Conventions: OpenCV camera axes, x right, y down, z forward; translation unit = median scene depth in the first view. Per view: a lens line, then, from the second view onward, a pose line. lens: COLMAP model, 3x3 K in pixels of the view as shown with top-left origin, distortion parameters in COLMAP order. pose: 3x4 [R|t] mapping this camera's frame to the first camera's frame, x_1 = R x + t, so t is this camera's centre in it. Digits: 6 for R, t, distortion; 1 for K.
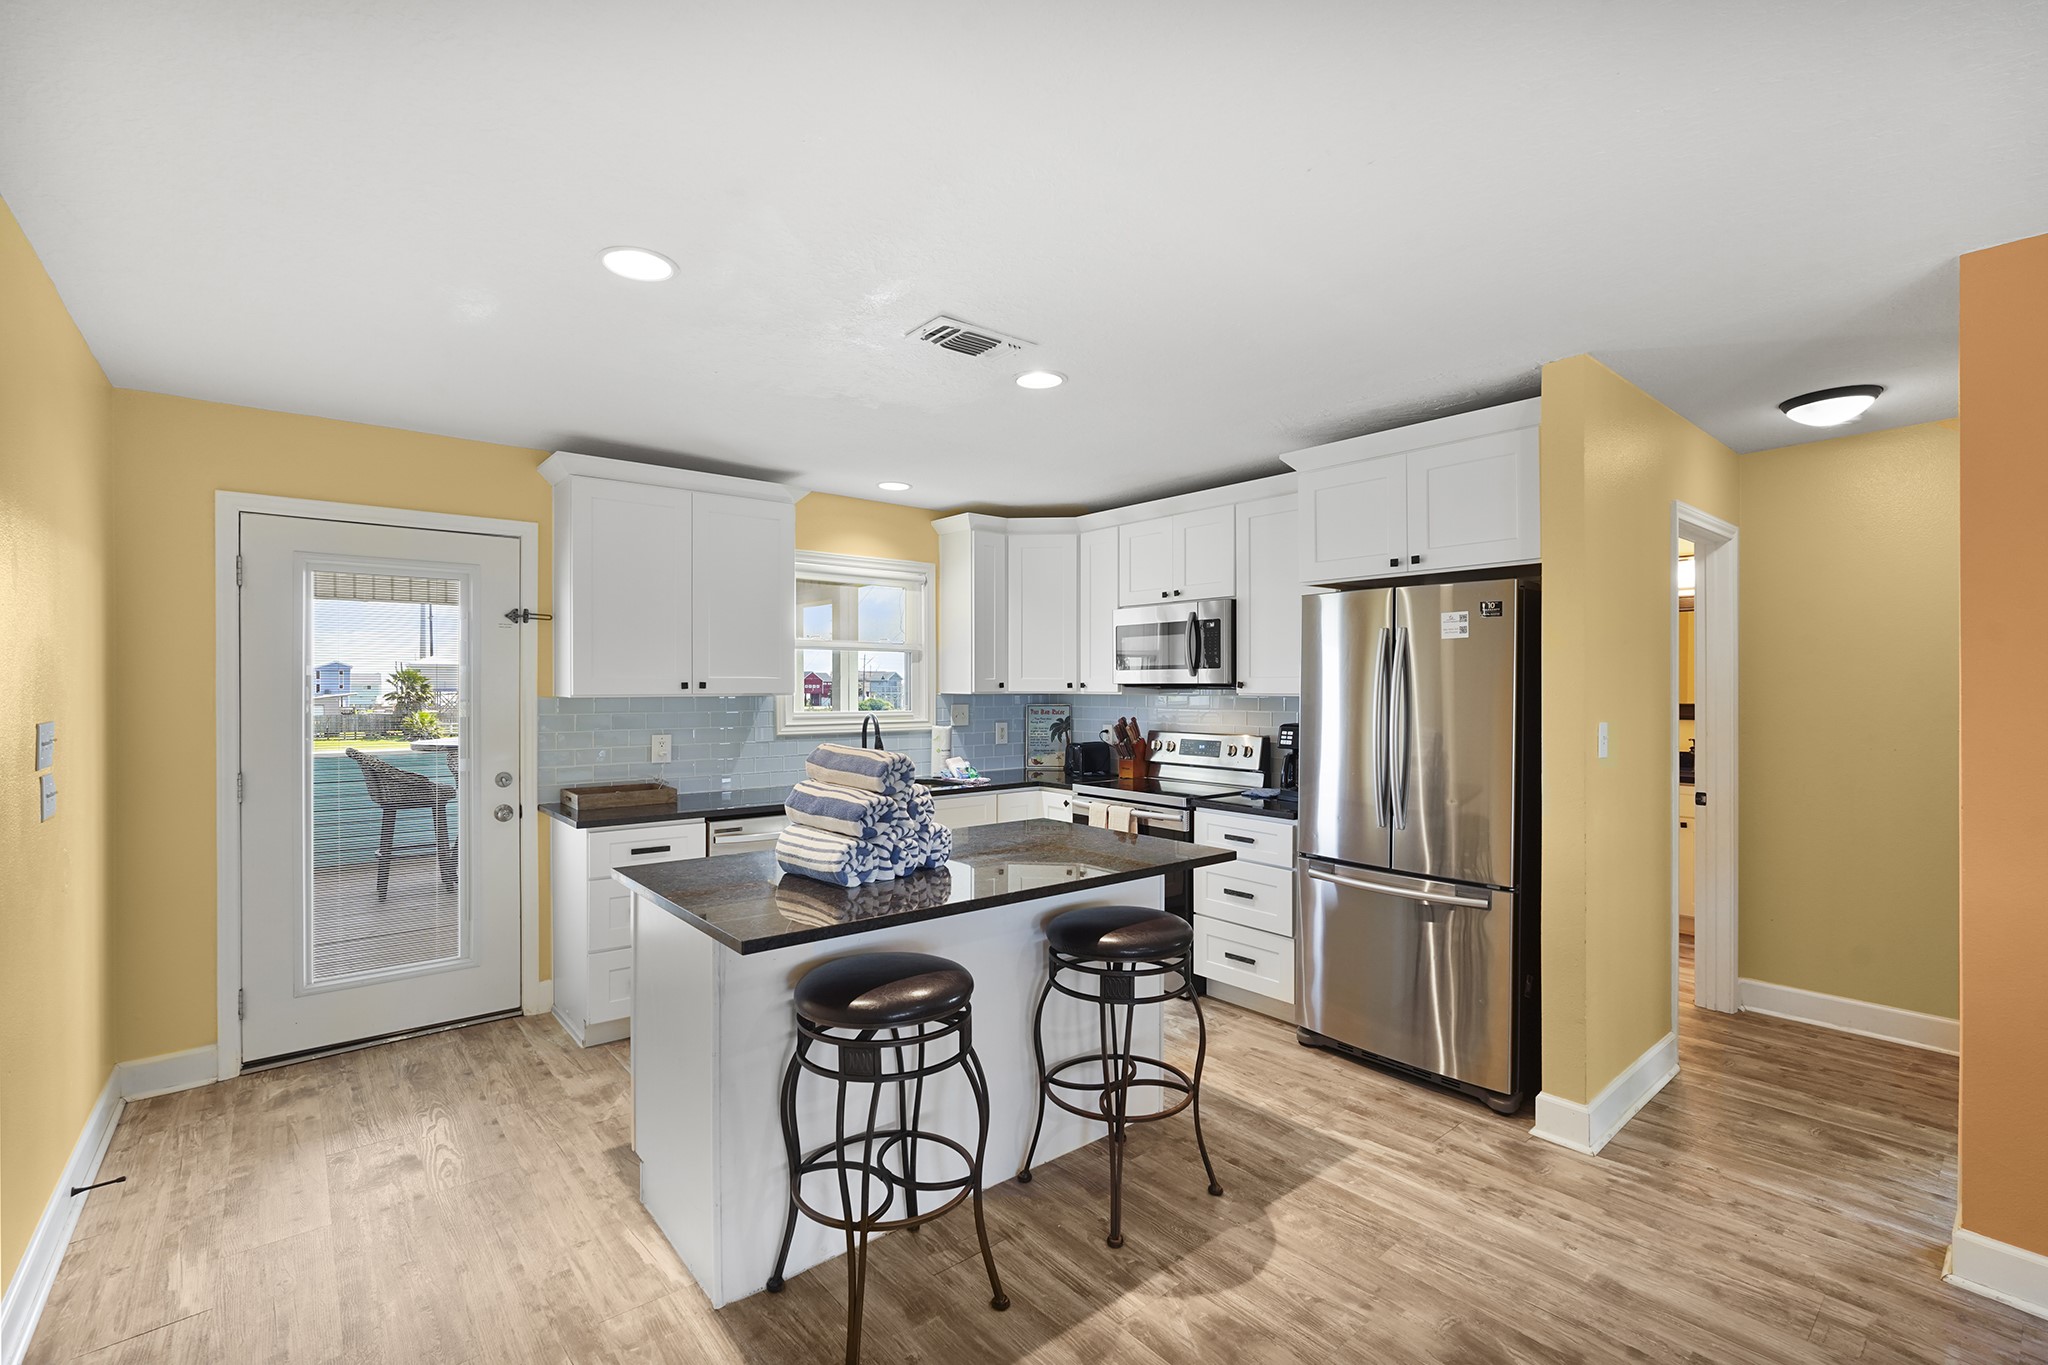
lens RADIAL K [[902.3, 0, 1017.1], [0, 902.3, 675.8], [0, 0, 1]] dist [-0.023088, 0.009943]
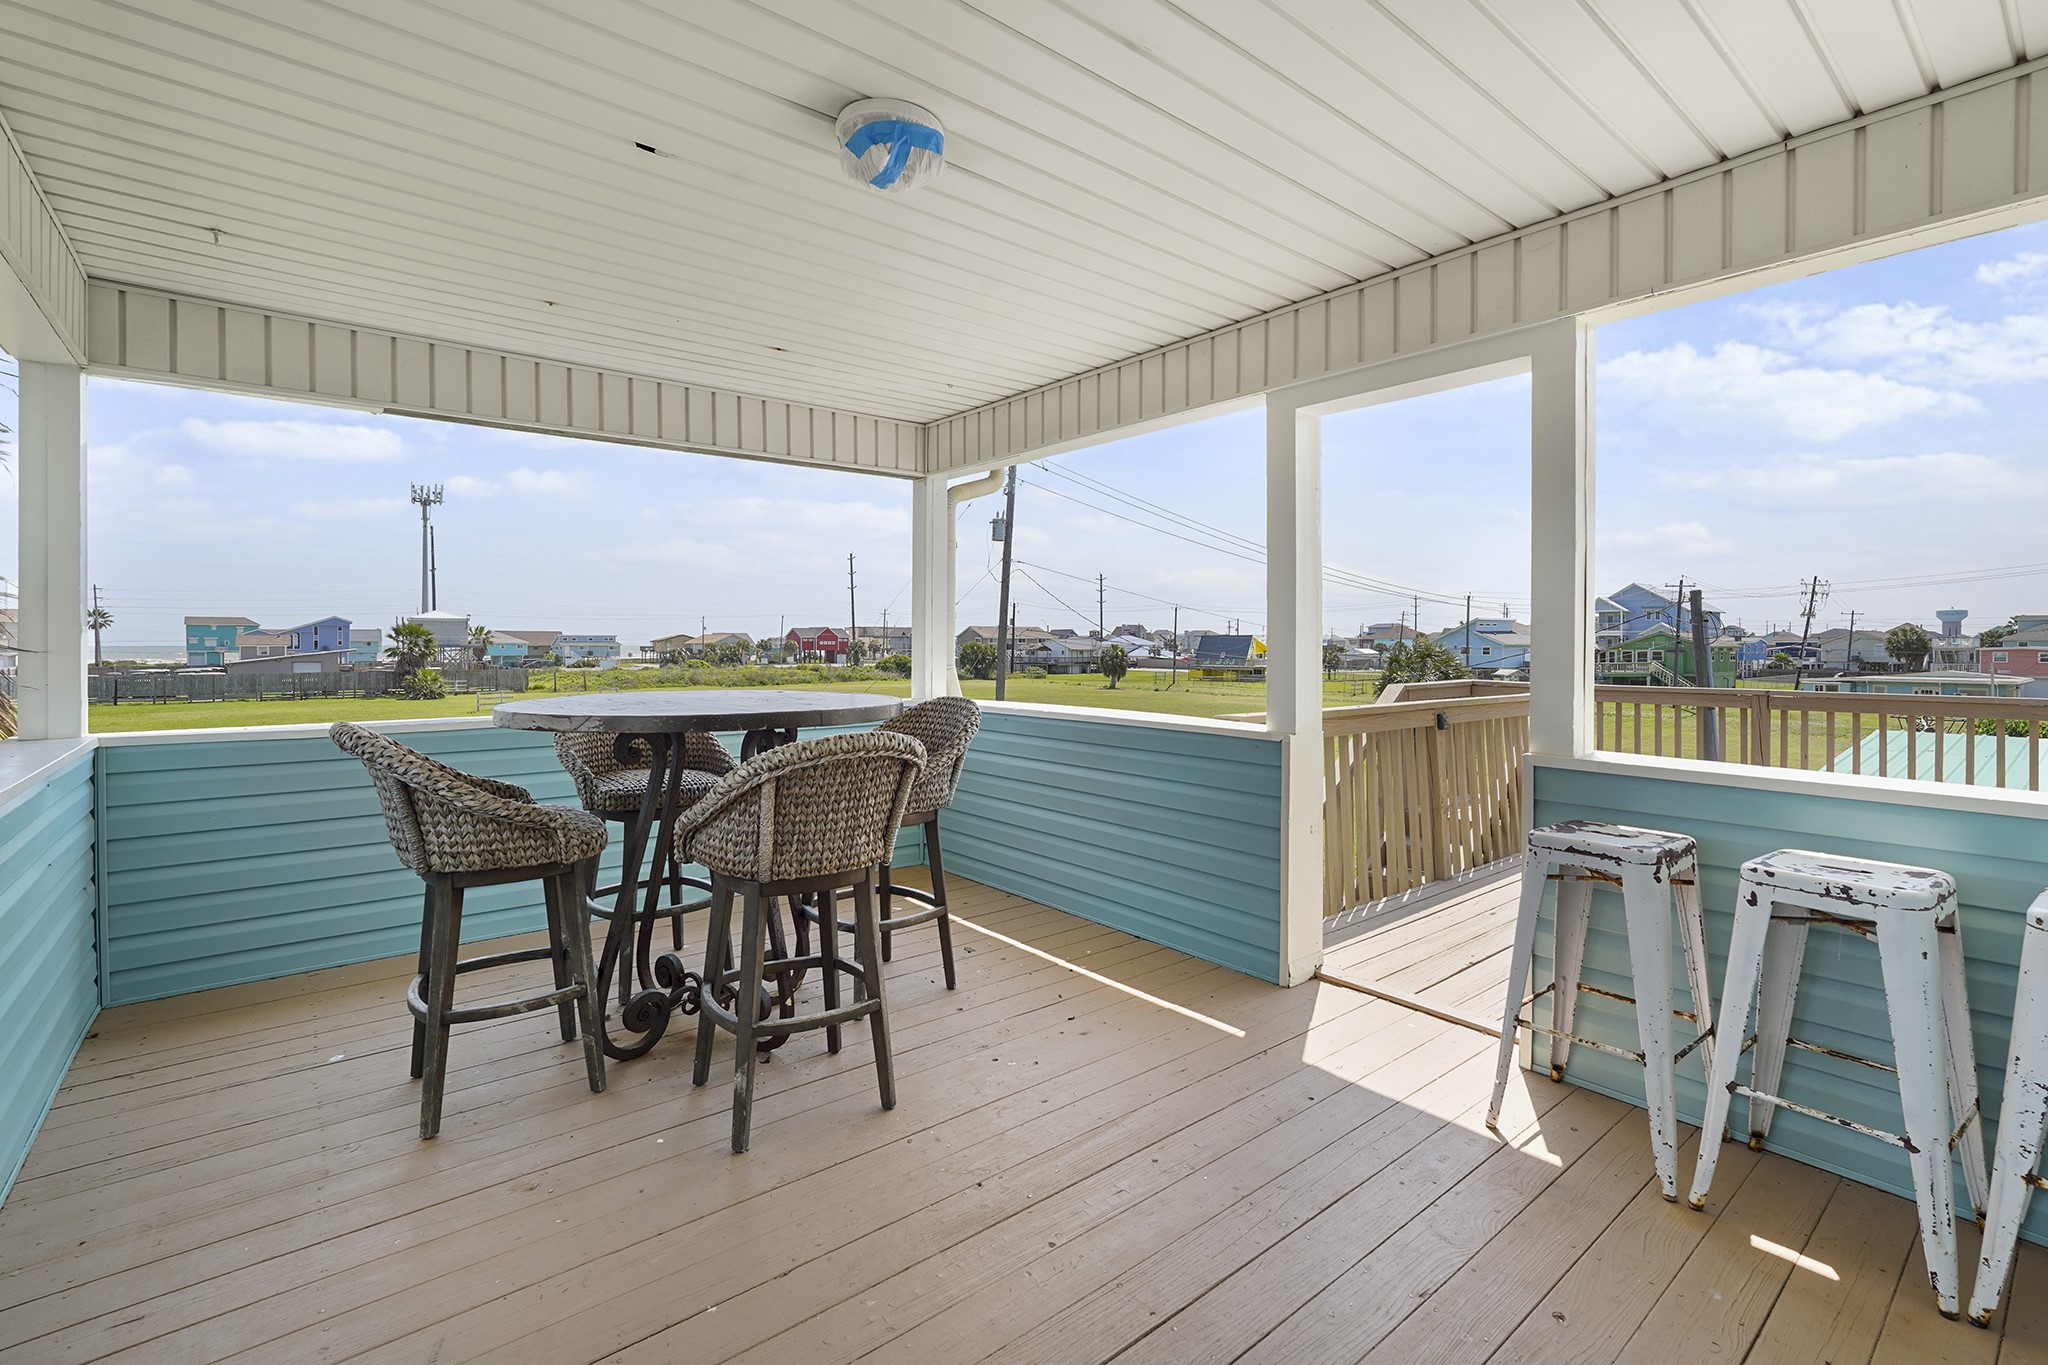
lens RADIAL K [[918.3, 0, 1017.5], [0, 918.3, 649.8], [0, 0, 1]] dist [-0.009316, 0.000305]
pose [[0.999952, -0.000528, -0.009821, -0.694245], [0.000708, 0.999831, 0.018364, 0.067109], [0.009810, -0.018370, 0.999783, 0.941169]]
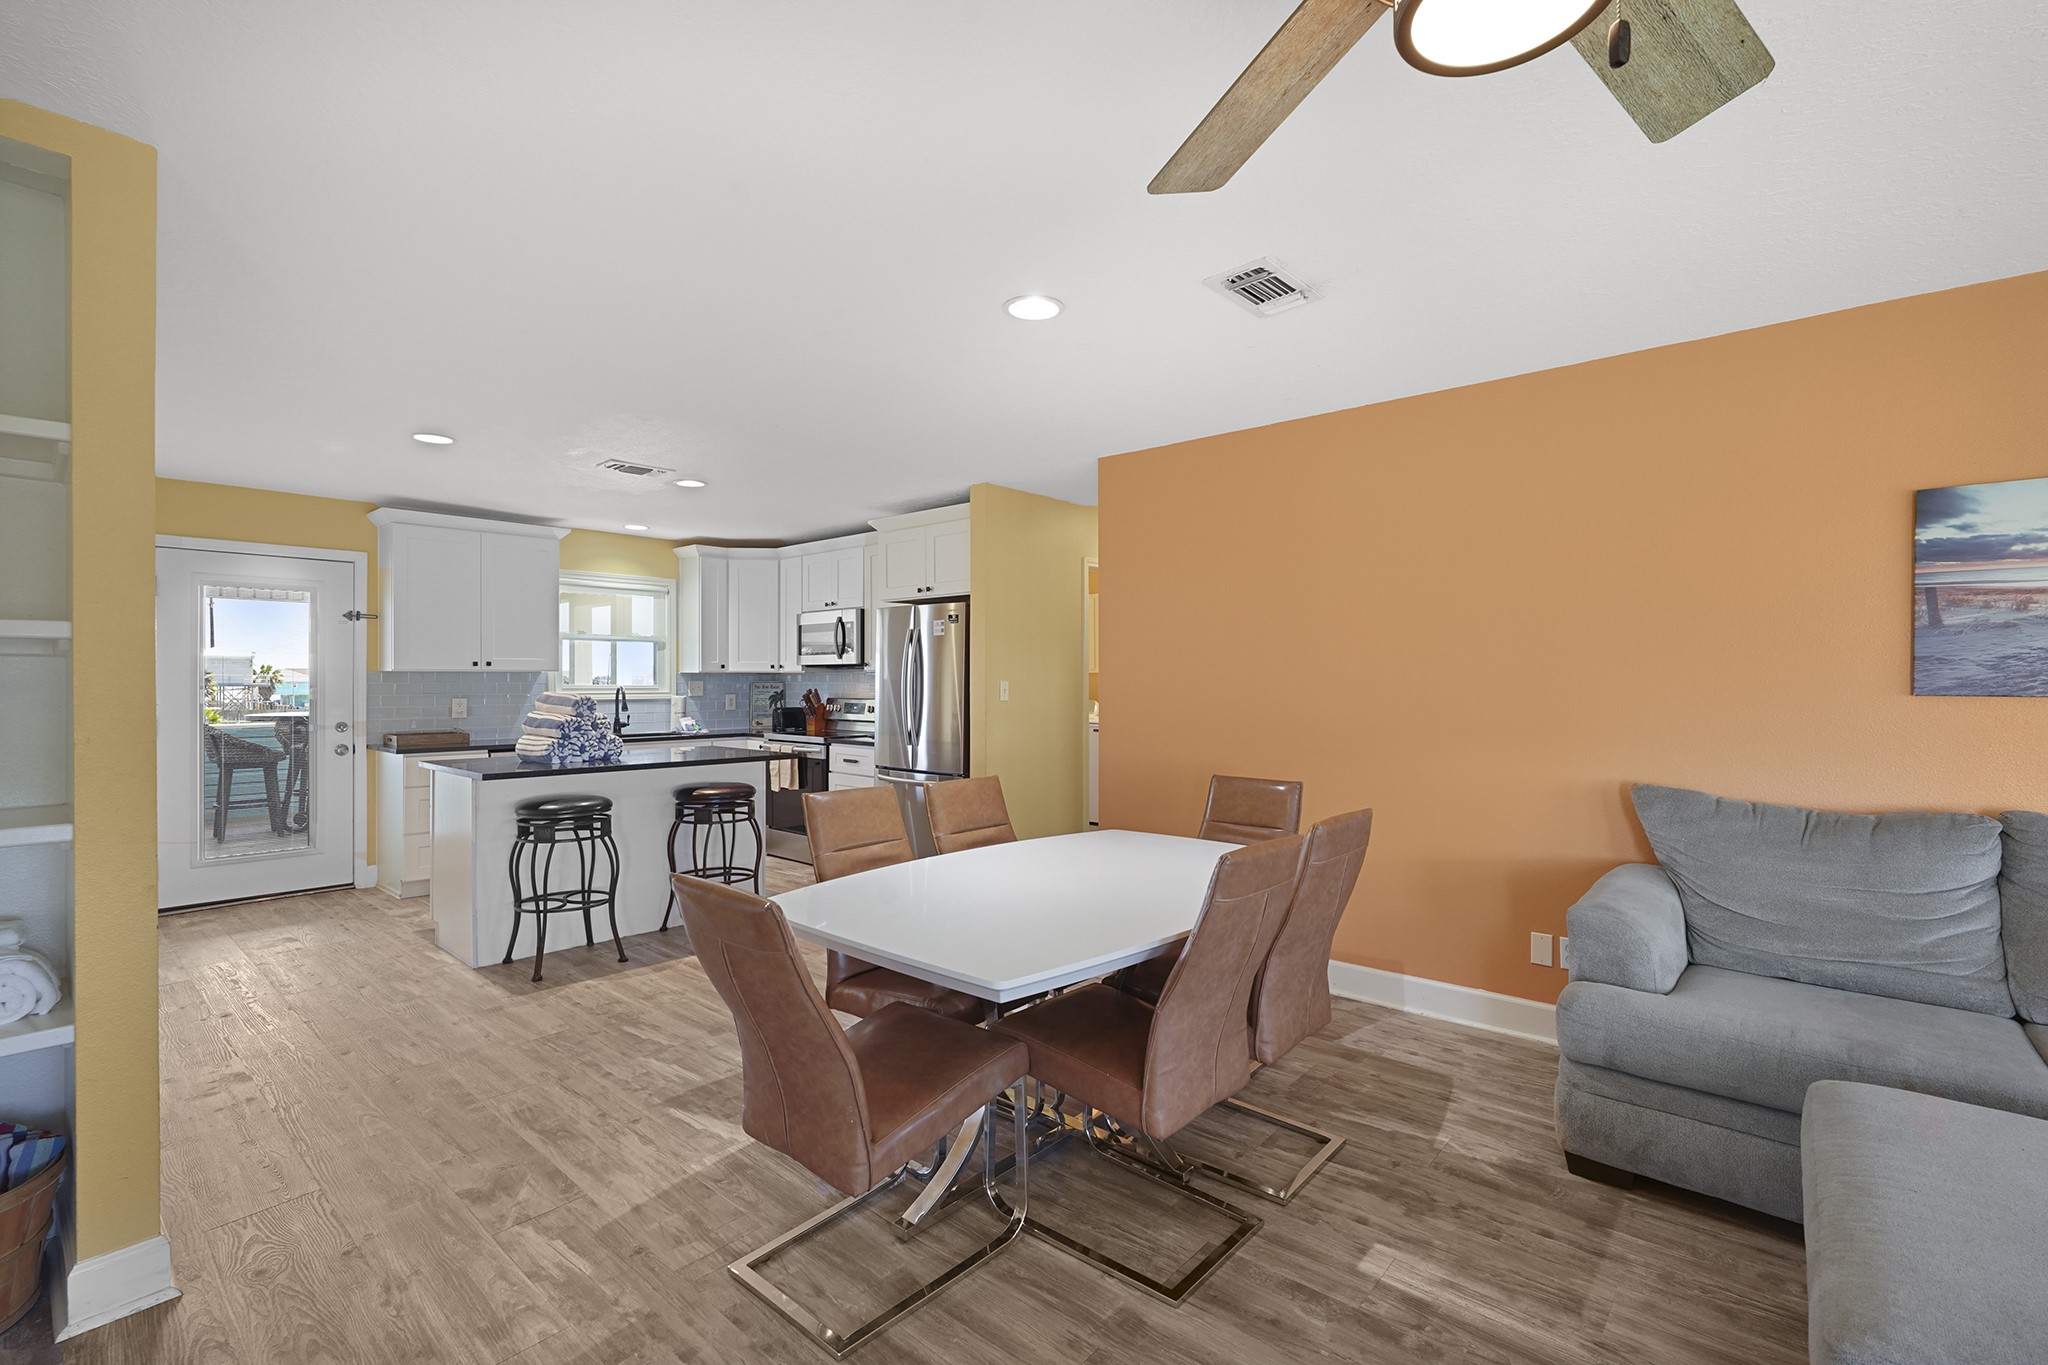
lens RADIAL K [[913.9, 0, 1017.2], [0, 913.9, 670.5], [0, 0, 1]] dist [-0.008370, 0.000330]
pose [[0.989075, 0.000681, 0.147409, 0.287890], [-0.000646, 1.000000, -0.000282, 0.021331], [-0.147409, 0.000184, 0.989076, -0.606694]]
